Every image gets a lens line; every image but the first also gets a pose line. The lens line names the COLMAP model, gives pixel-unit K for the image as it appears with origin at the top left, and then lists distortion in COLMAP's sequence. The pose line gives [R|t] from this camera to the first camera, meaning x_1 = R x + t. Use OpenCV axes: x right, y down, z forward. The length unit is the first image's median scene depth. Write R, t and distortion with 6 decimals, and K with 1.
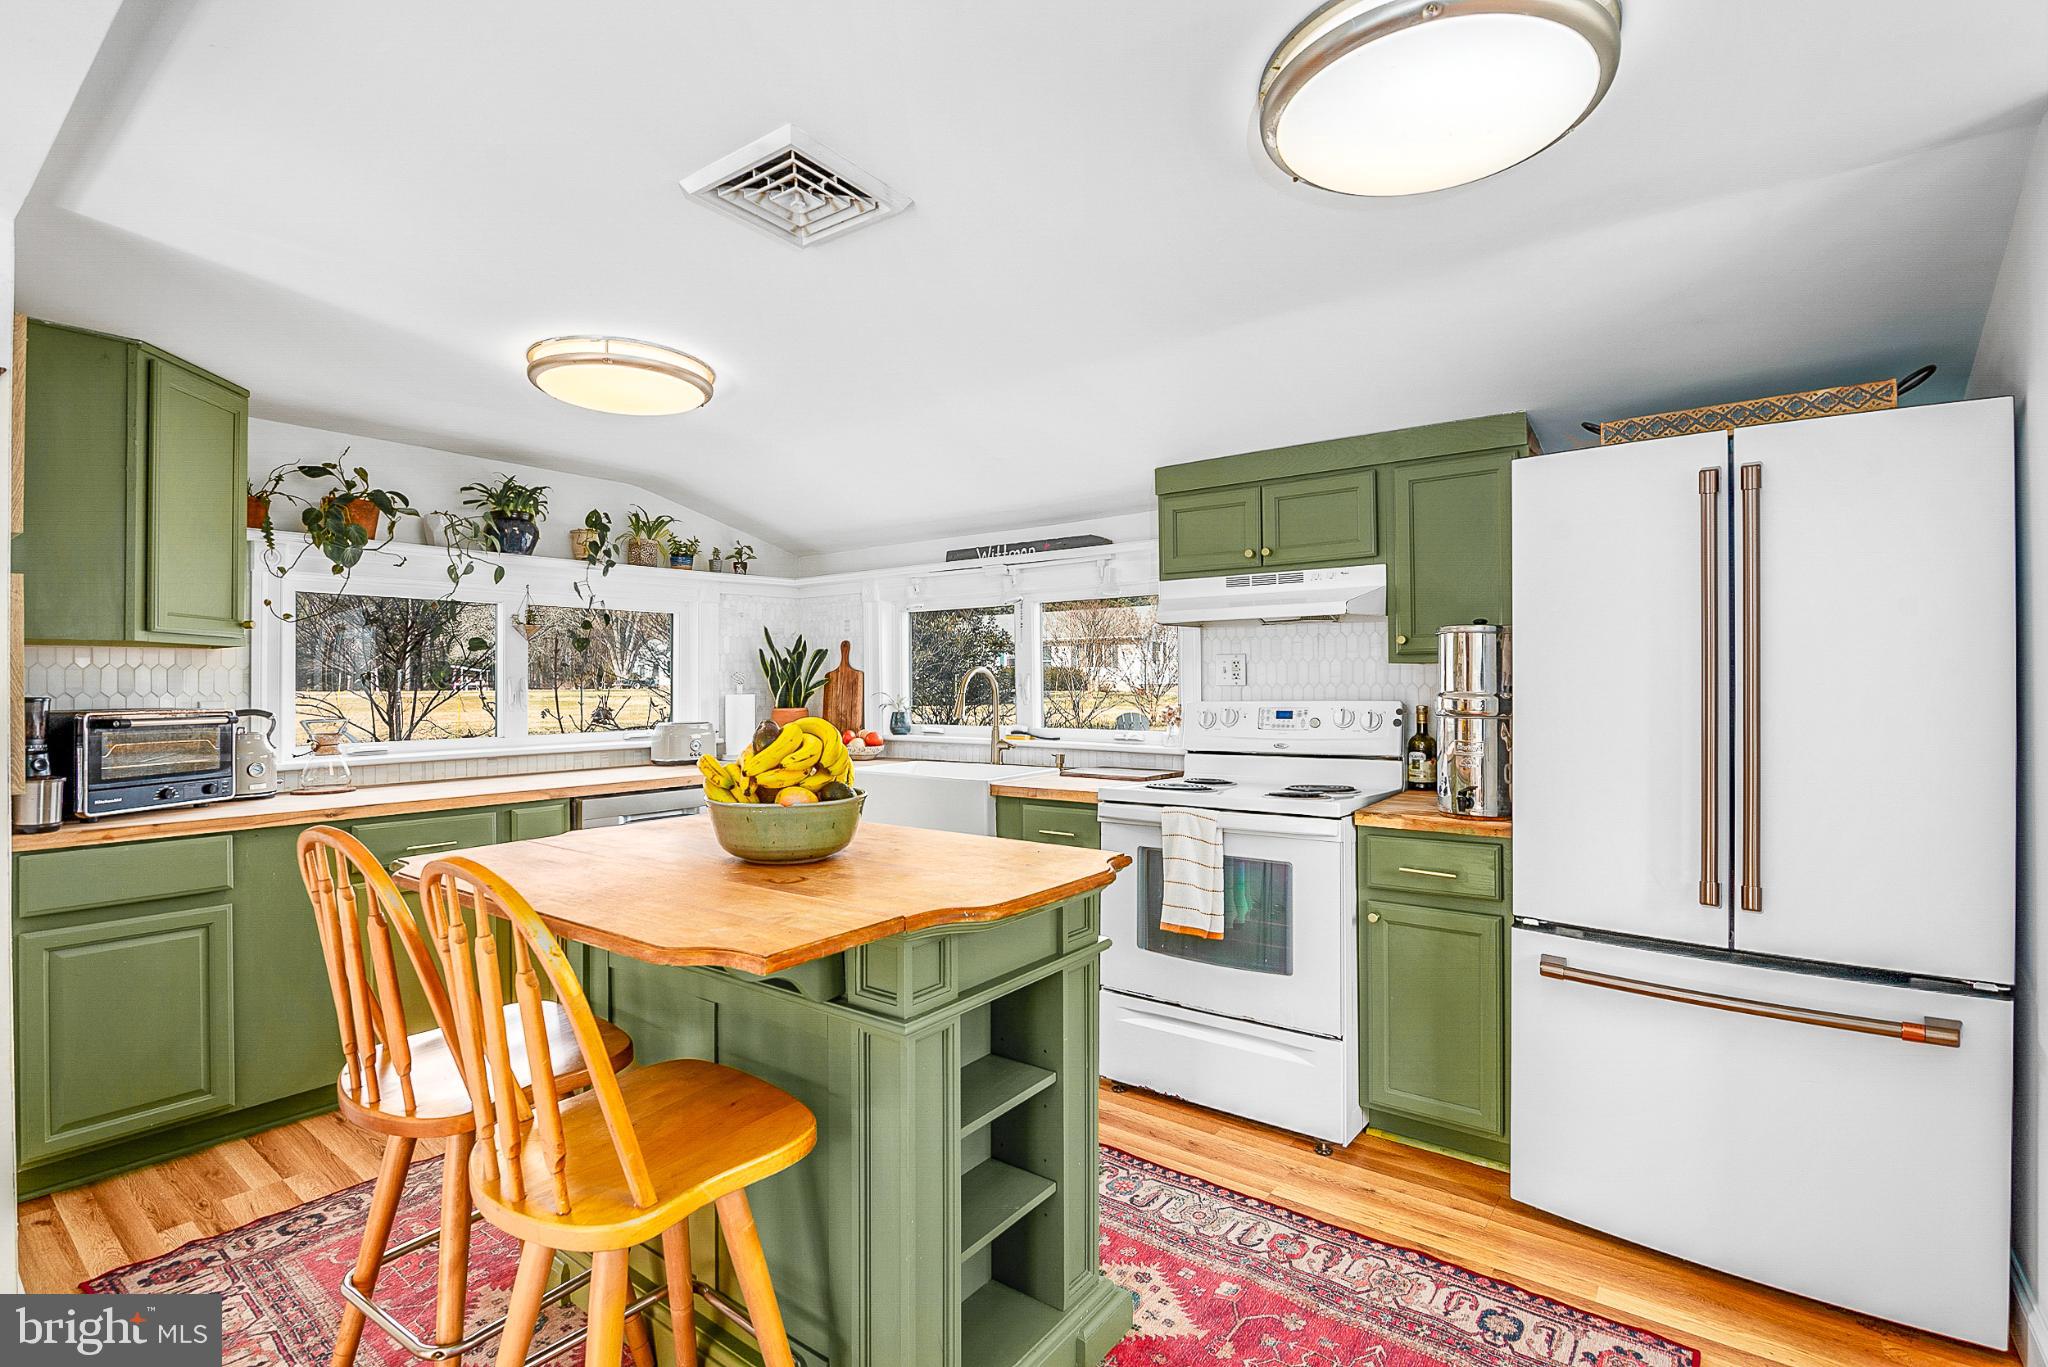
lens RADIAL K [[990.7, 0, 998.3], [0, 990.7, 667.9], [0, 0, 1]] dist [-0.019199, -0.000313]
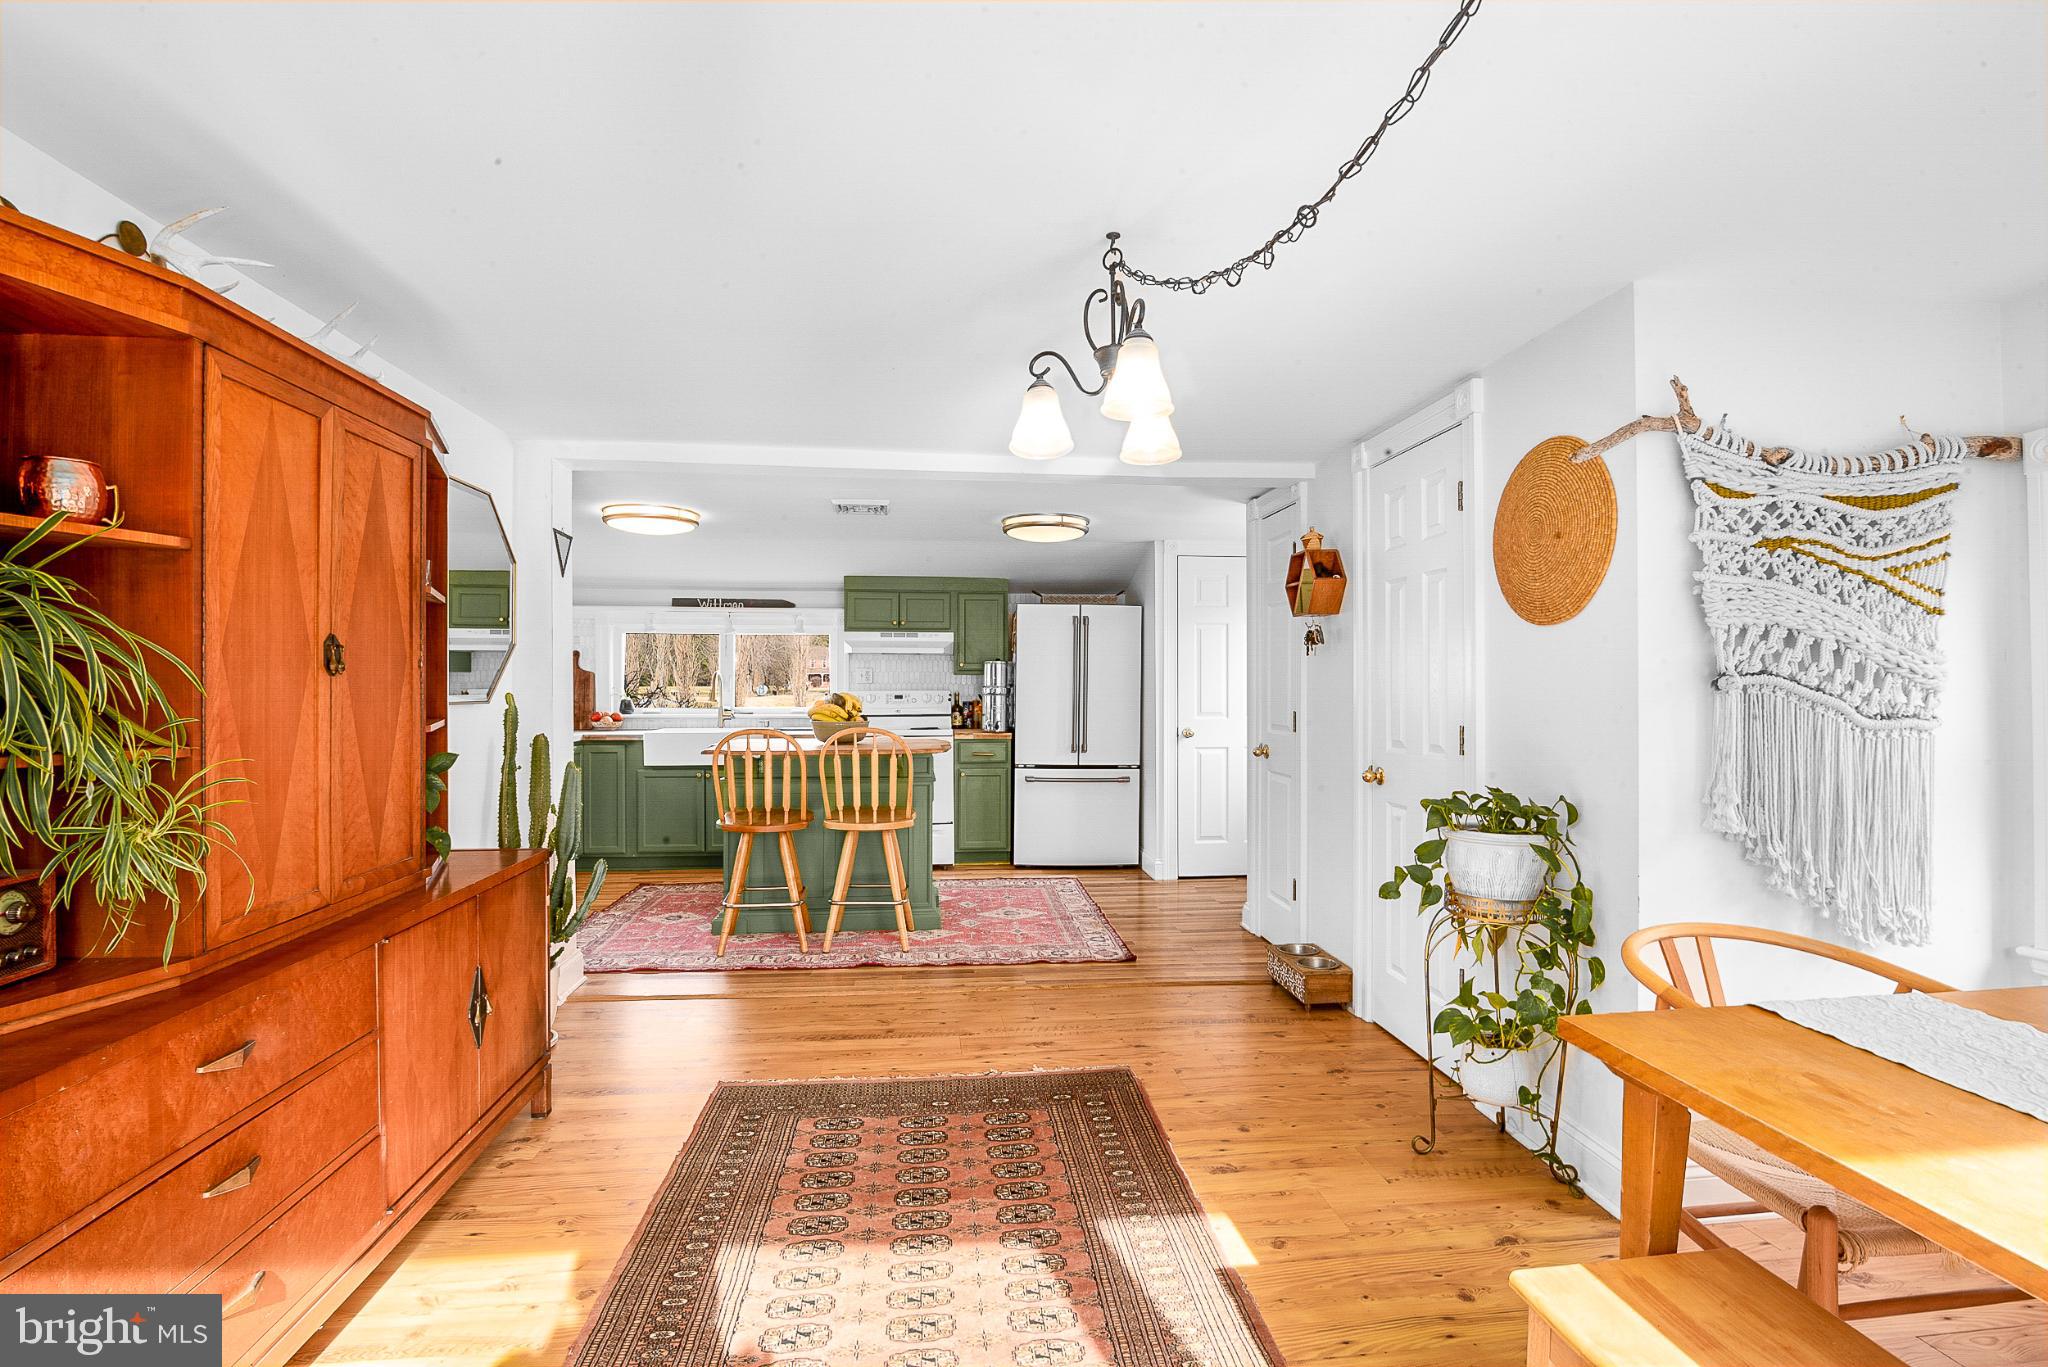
lens RADIAL K [[966.4, 0, 1023.9], [0, 966.4, 676.1], [0, 0, 1]] dist [-0.018924, 0.000121]
pose [[0.759189, 0.013601, 0.650728, -0.946190], [-0.016949, 0.999856, -0.001124, -0.000707], [-0.650649, -0.010176, 0.759310, -0.840664]]
